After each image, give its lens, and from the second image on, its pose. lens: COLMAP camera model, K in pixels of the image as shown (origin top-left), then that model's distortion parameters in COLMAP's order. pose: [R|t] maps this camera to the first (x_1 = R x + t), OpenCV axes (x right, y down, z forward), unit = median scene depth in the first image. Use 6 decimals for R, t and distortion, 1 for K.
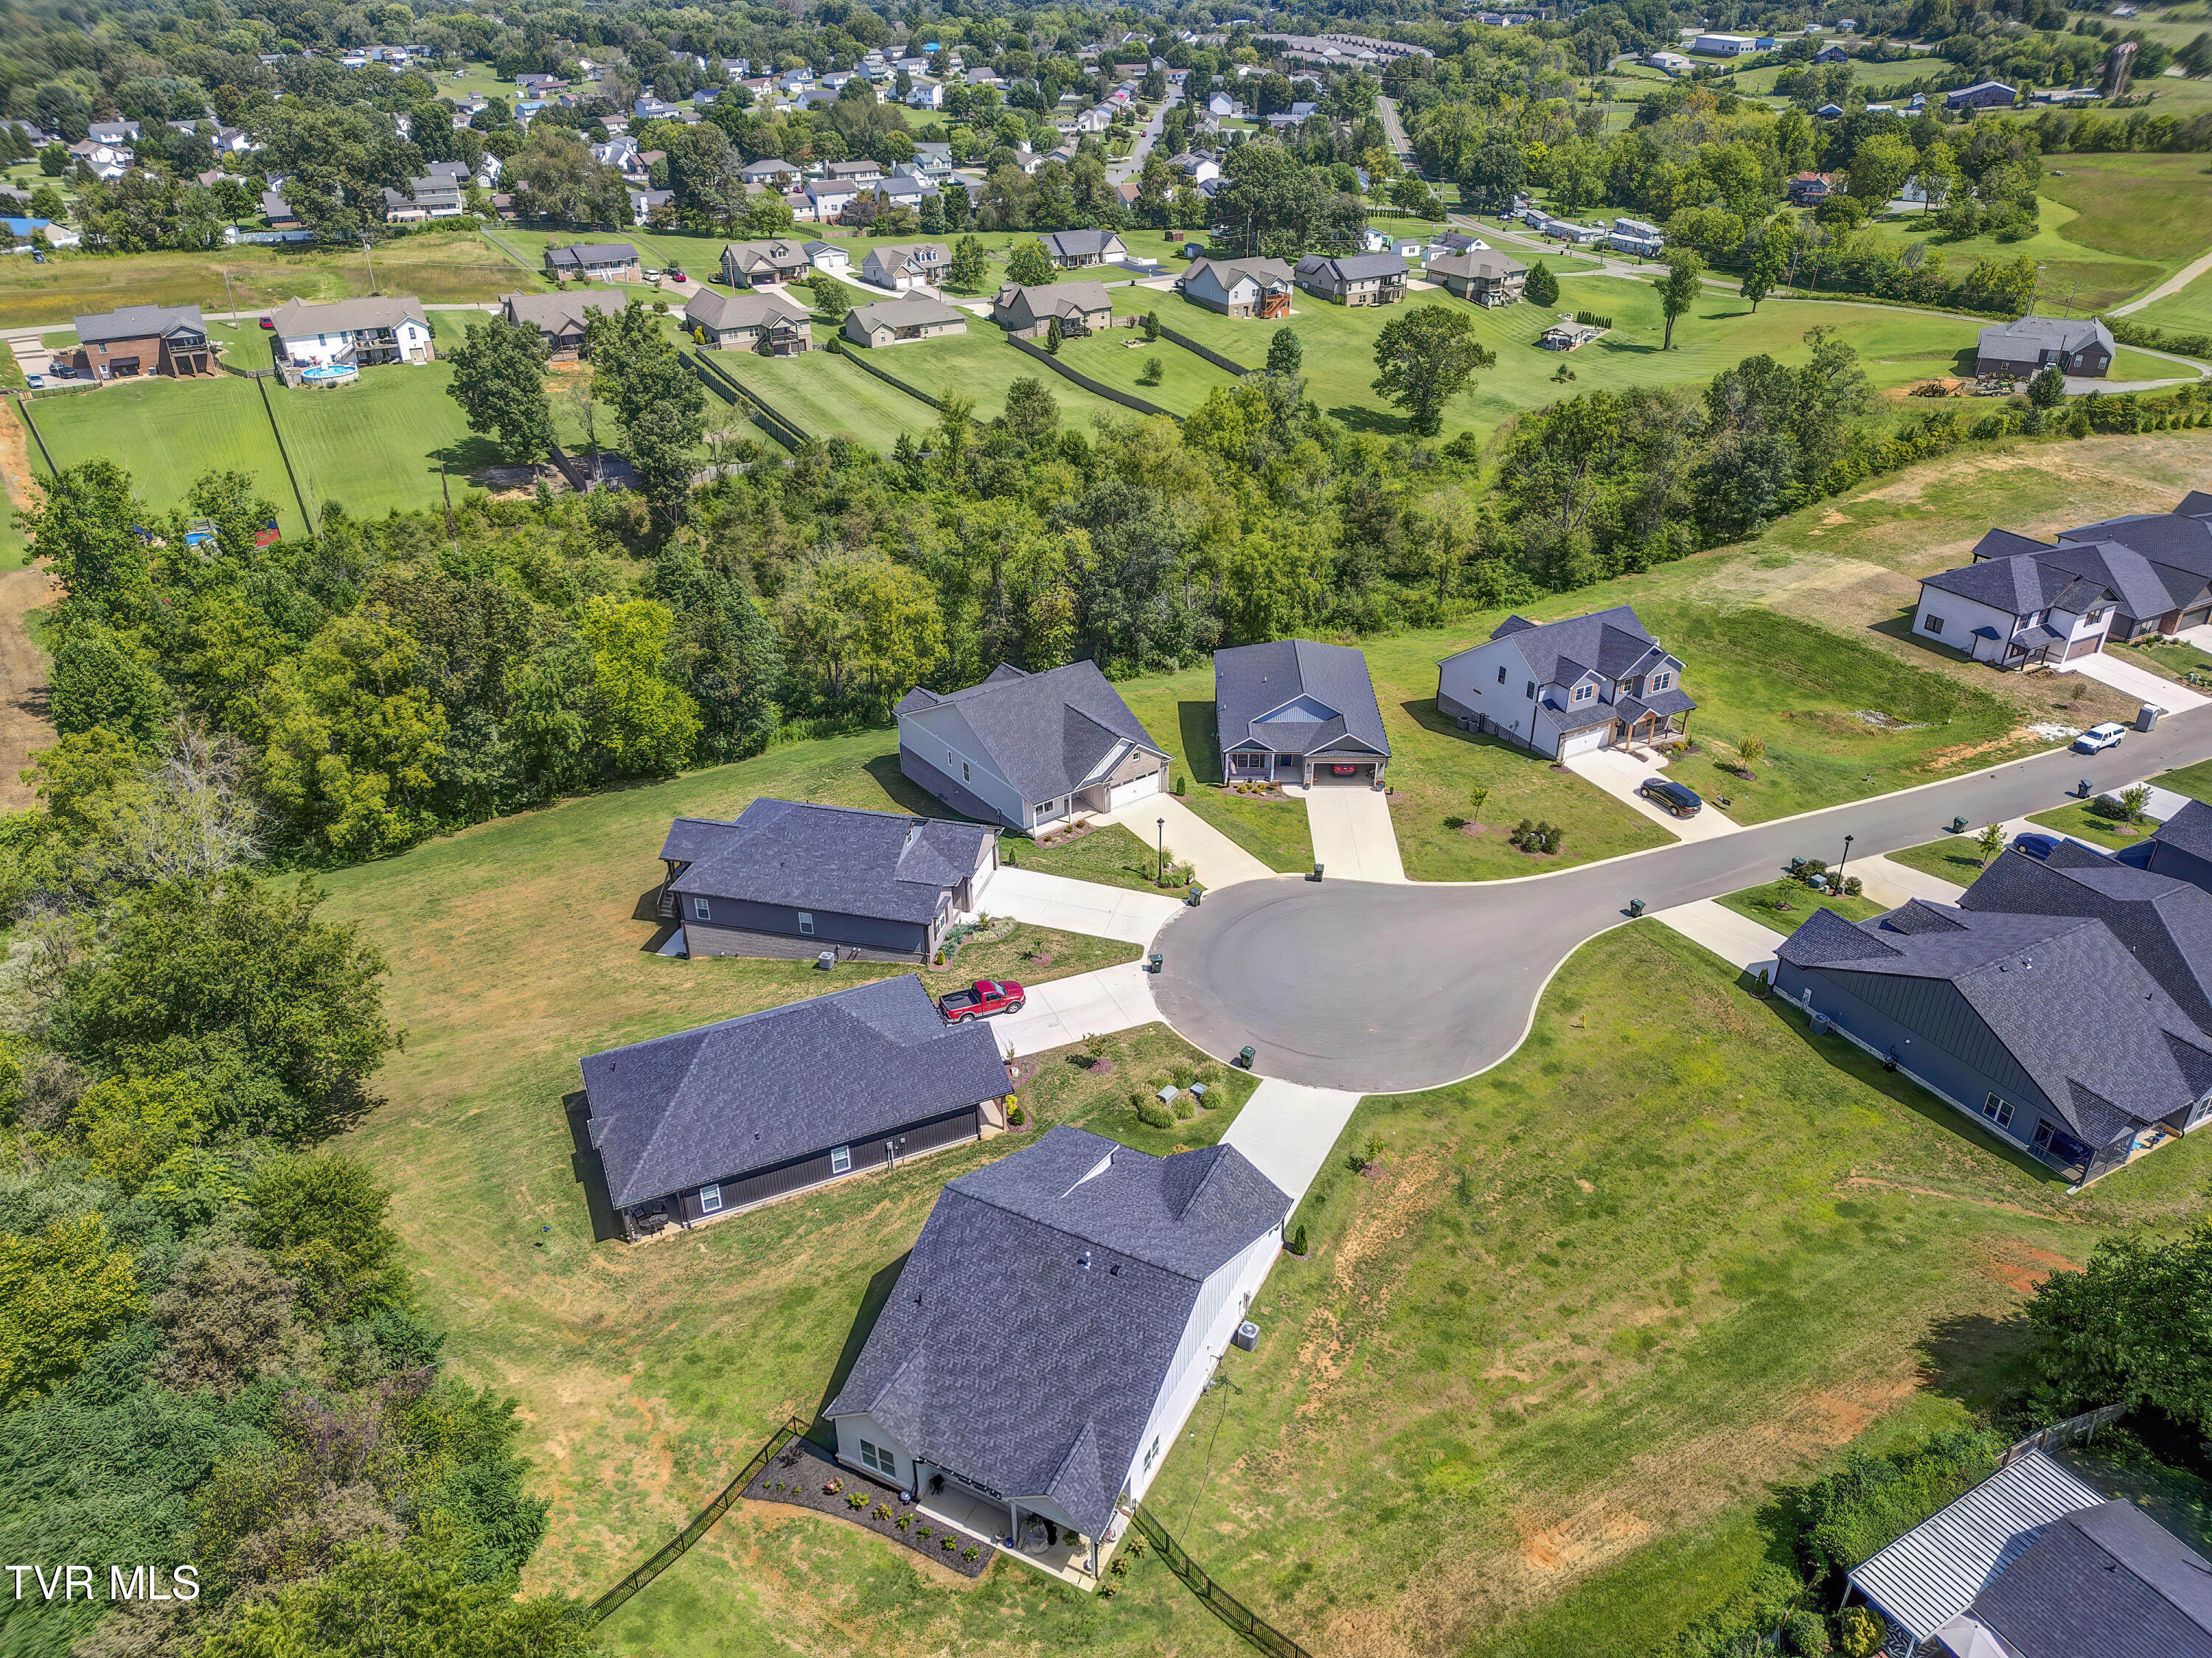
lens RADIAL K [[1560.5, 0, 1095.7], [0, 1560.5, 837.5], [0, 0, 1]] dist [0.040643, -0.000458]
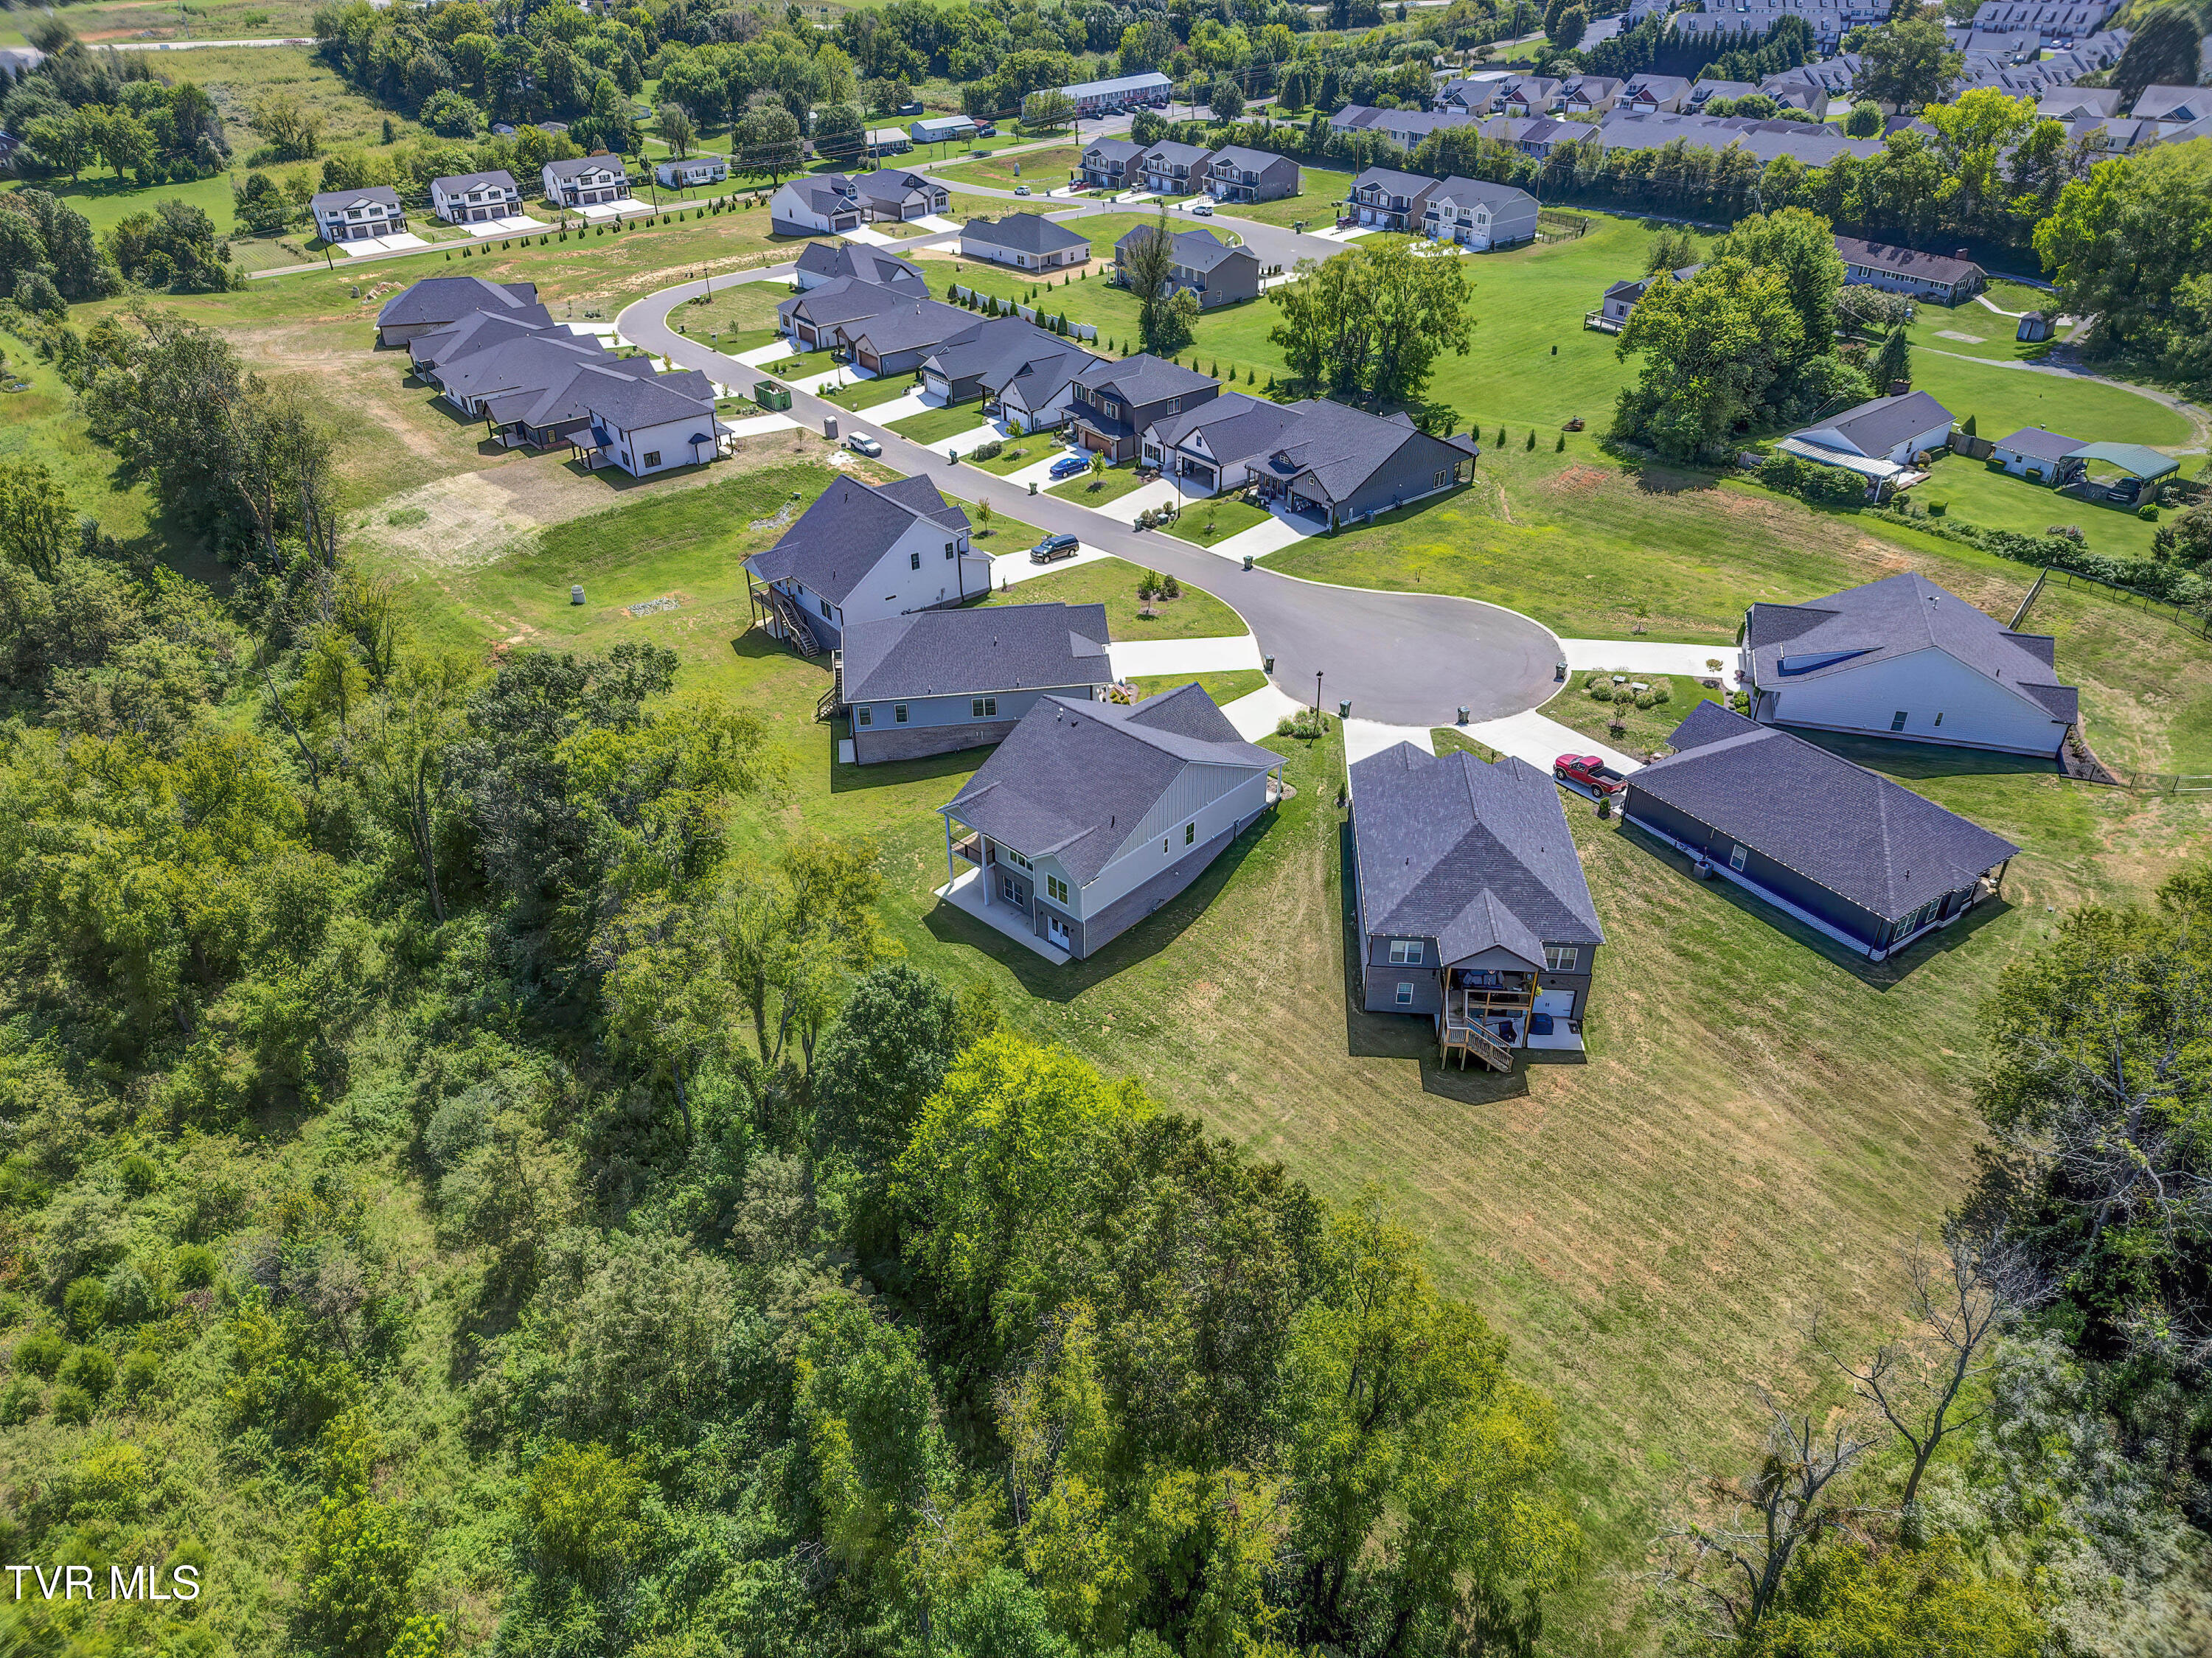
lens RADIAL K [[1585.1, 0, 1207.0], [0, 1585.1, 827.0], [0, 0, 1]] dist [0.036614, -0.001296]
pose [[-0.227662, -0.519540, 0.823558, -0.795407], [0.491047, 0.669094, 0.557841, -0.524326], [-0.840858, 0.531405, 0.102791, 0.938939]]
